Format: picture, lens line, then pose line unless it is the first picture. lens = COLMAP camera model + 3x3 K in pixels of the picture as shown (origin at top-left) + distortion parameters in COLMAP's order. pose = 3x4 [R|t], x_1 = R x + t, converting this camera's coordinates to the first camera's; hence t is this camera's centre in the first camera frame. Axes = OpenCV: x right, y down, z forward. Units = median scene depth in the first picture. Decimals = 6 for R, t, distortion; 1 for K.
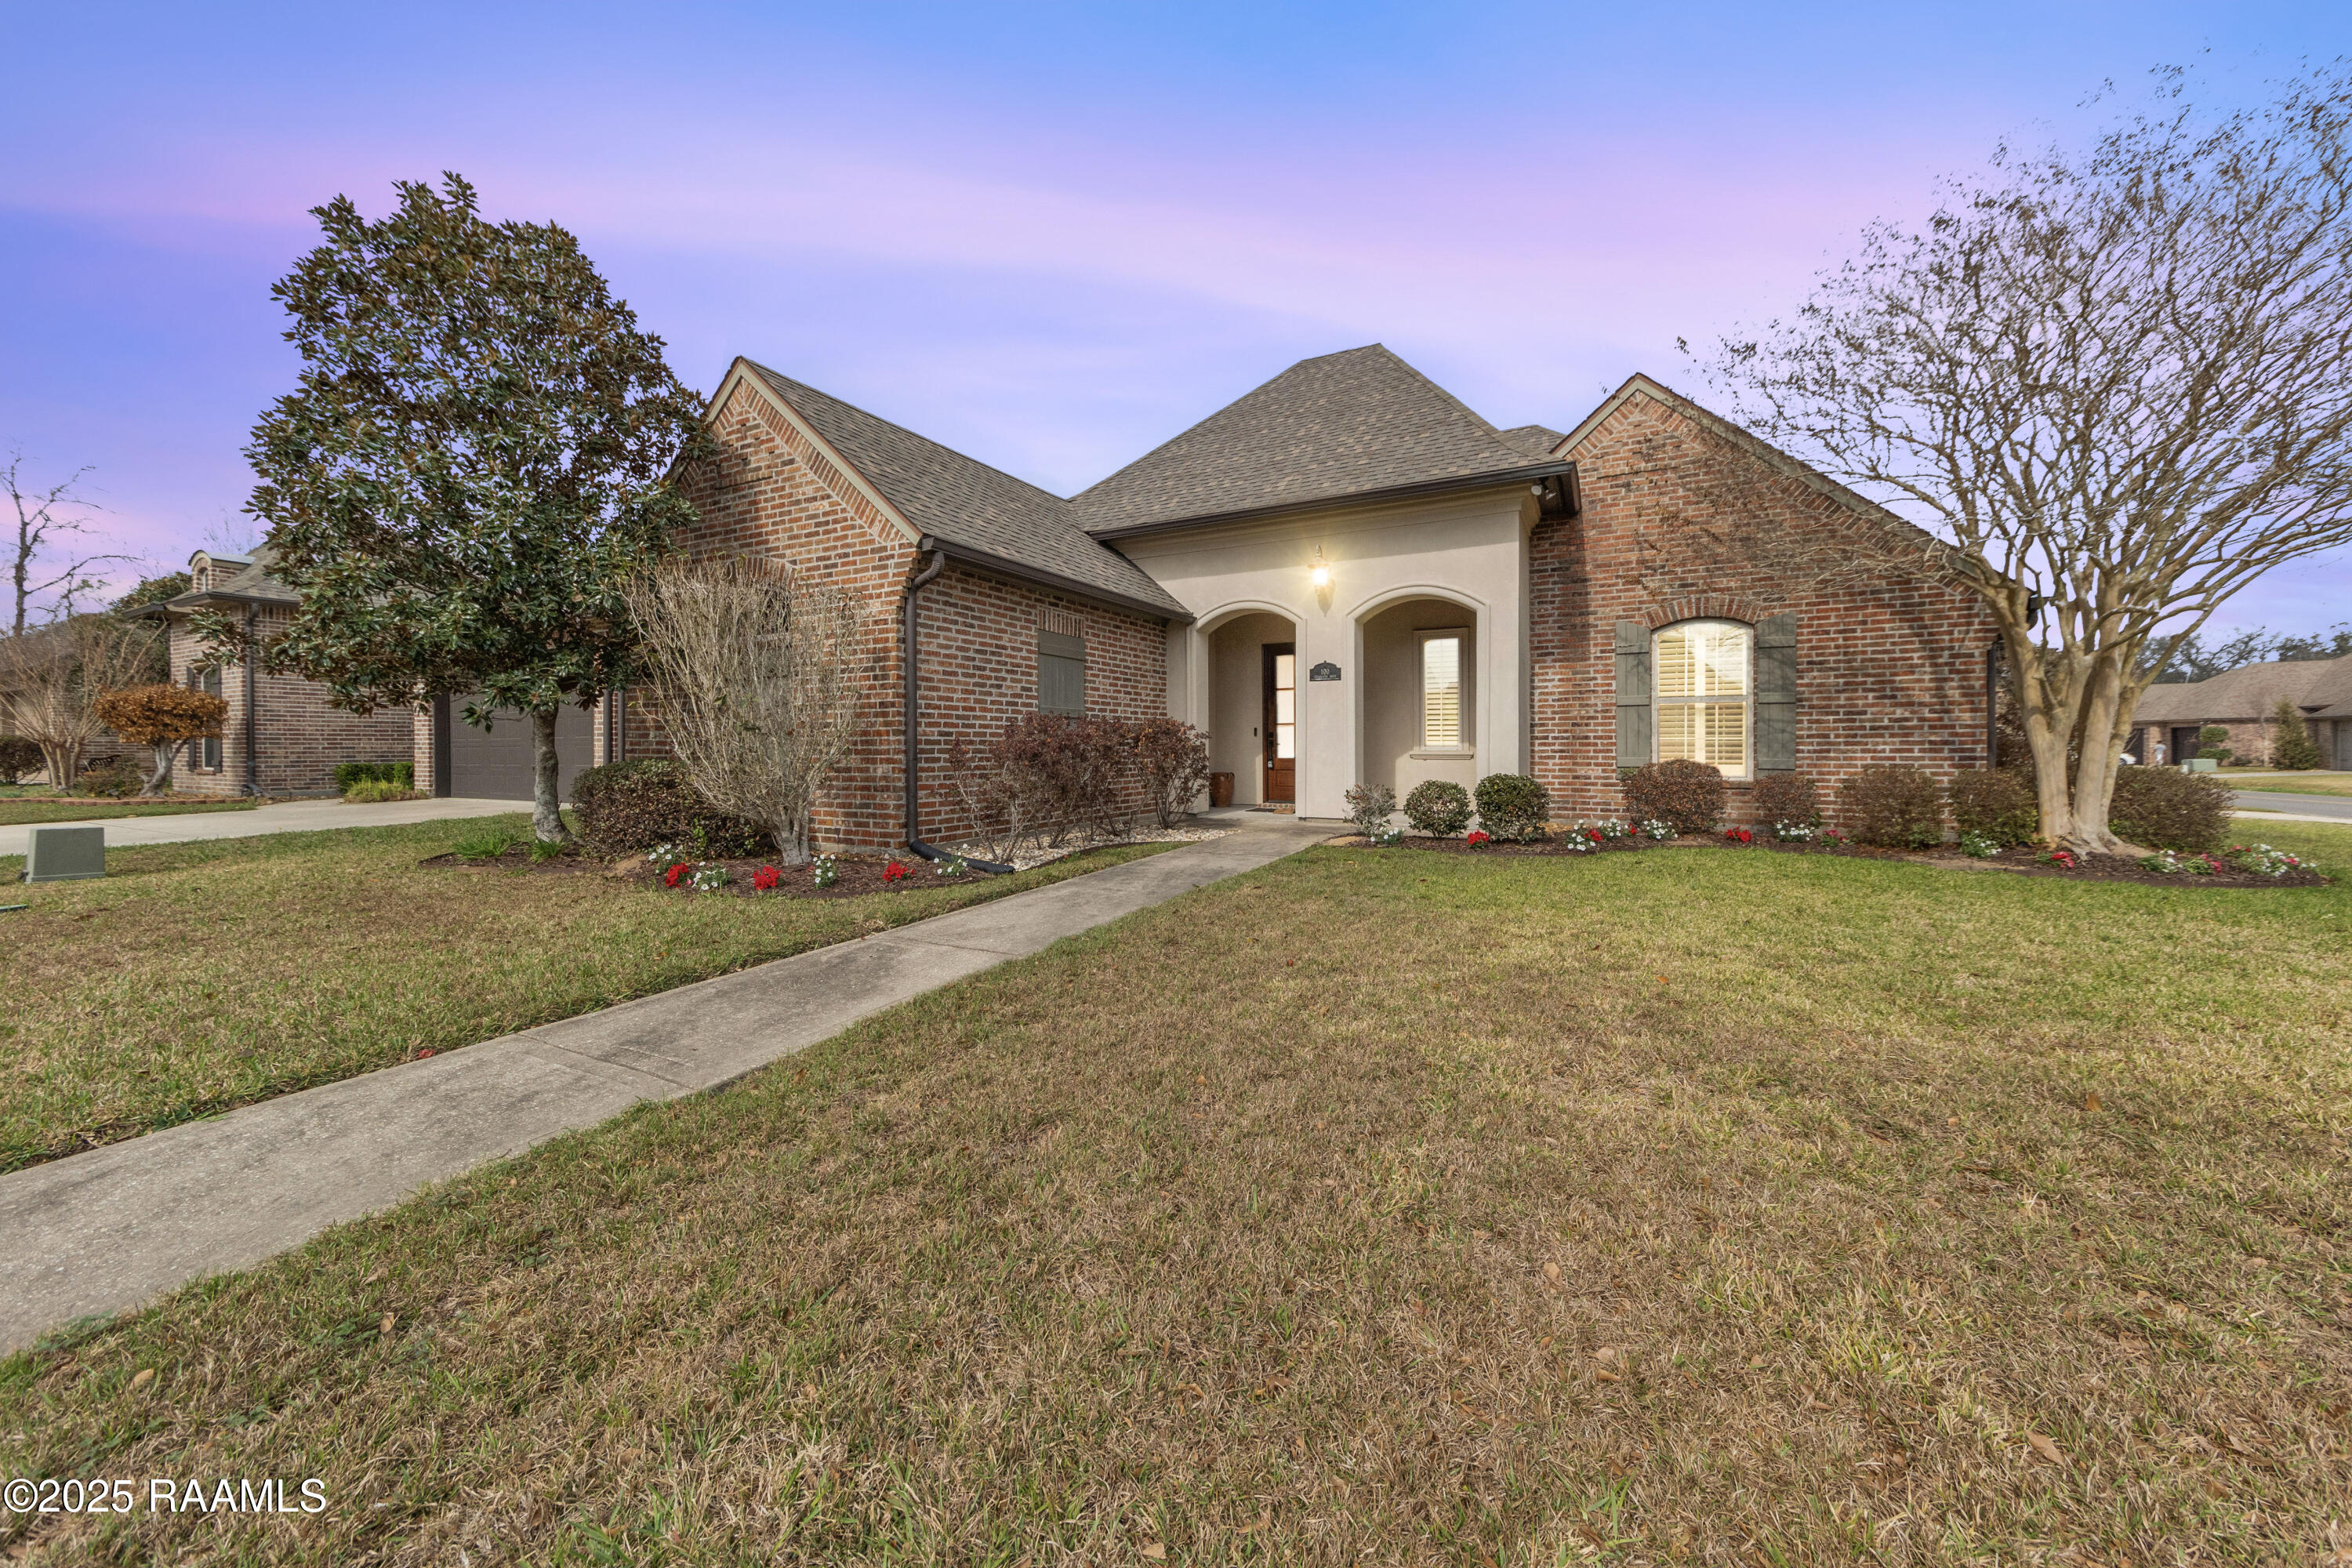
lens RADIAL K [[839.9, 0, 1181.7], [0, 839.9, 772.5], [0, 0, 1]] dist [0.005173, 0.001845]
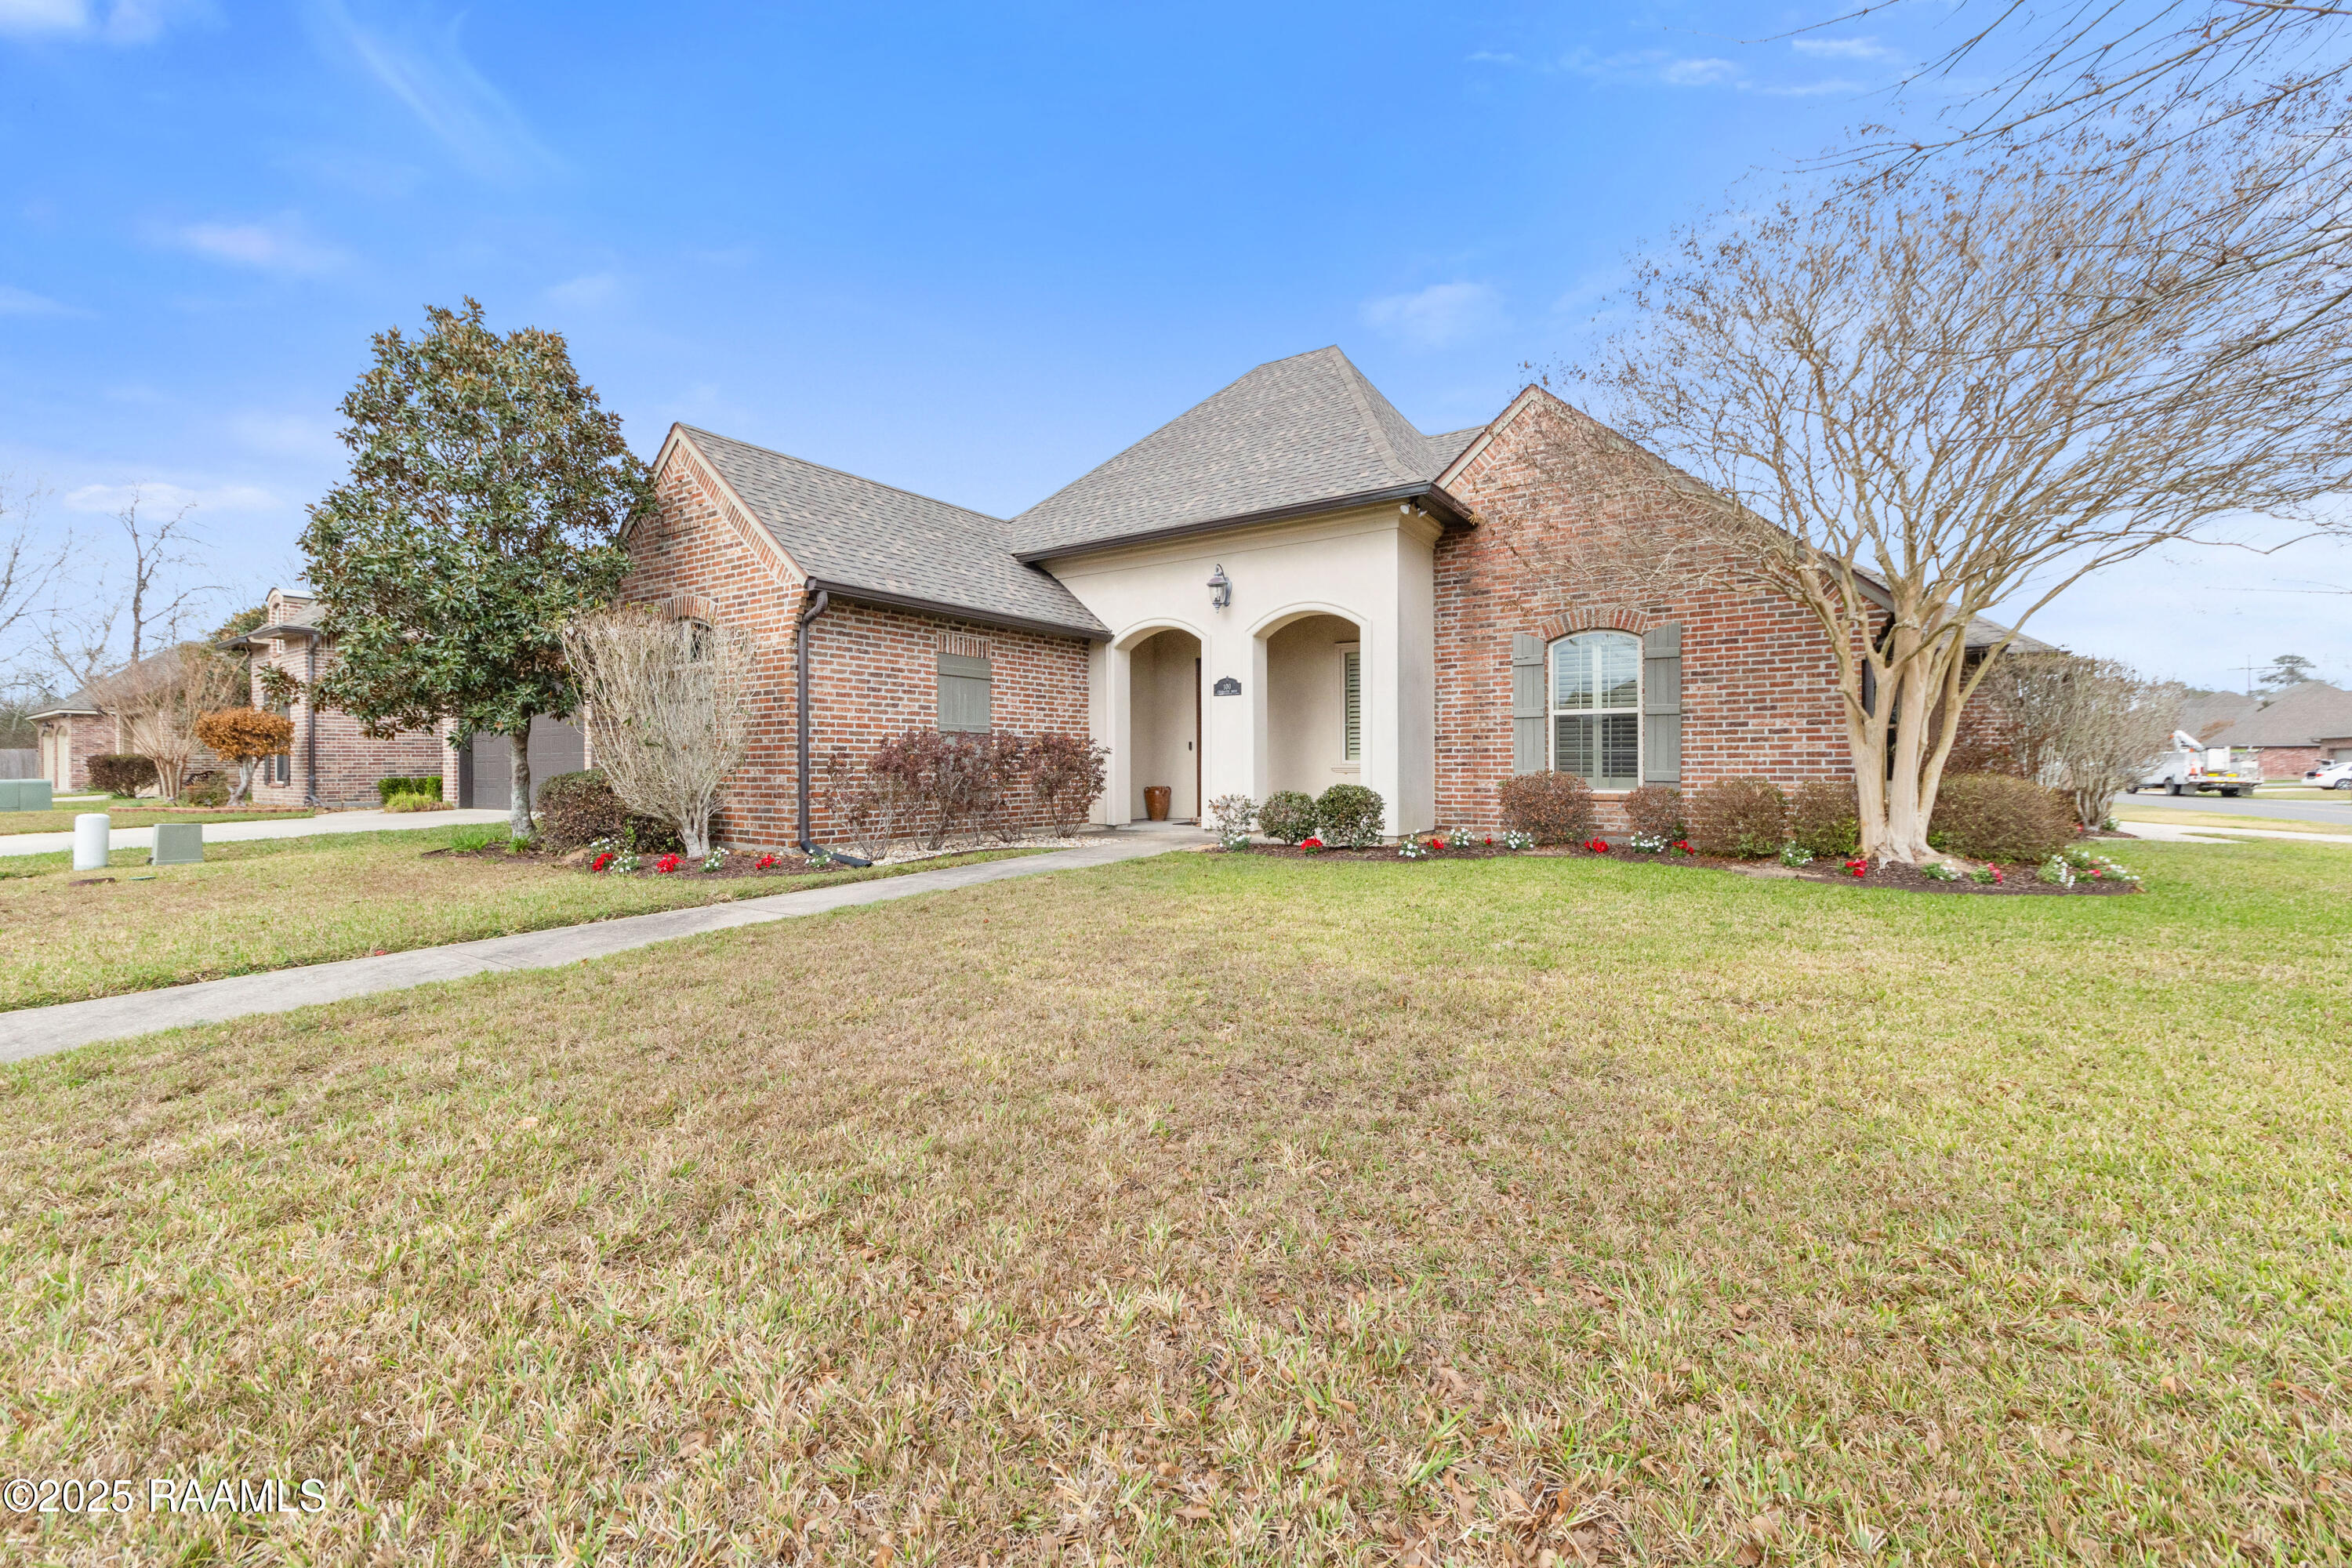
lens RADIAL K [[999.7, 0, 1171.9], [0, 999.7, 787.4], [0, 0, 1]] dist [0.009078, -0.001487]
pose [[0.991089, 0.002114, -0.133184, 0.313227], [-0.003253, 0.999960, -0.008337, 0.015395], [0.133161, 0.008696, 0.991056, -0.253448]]
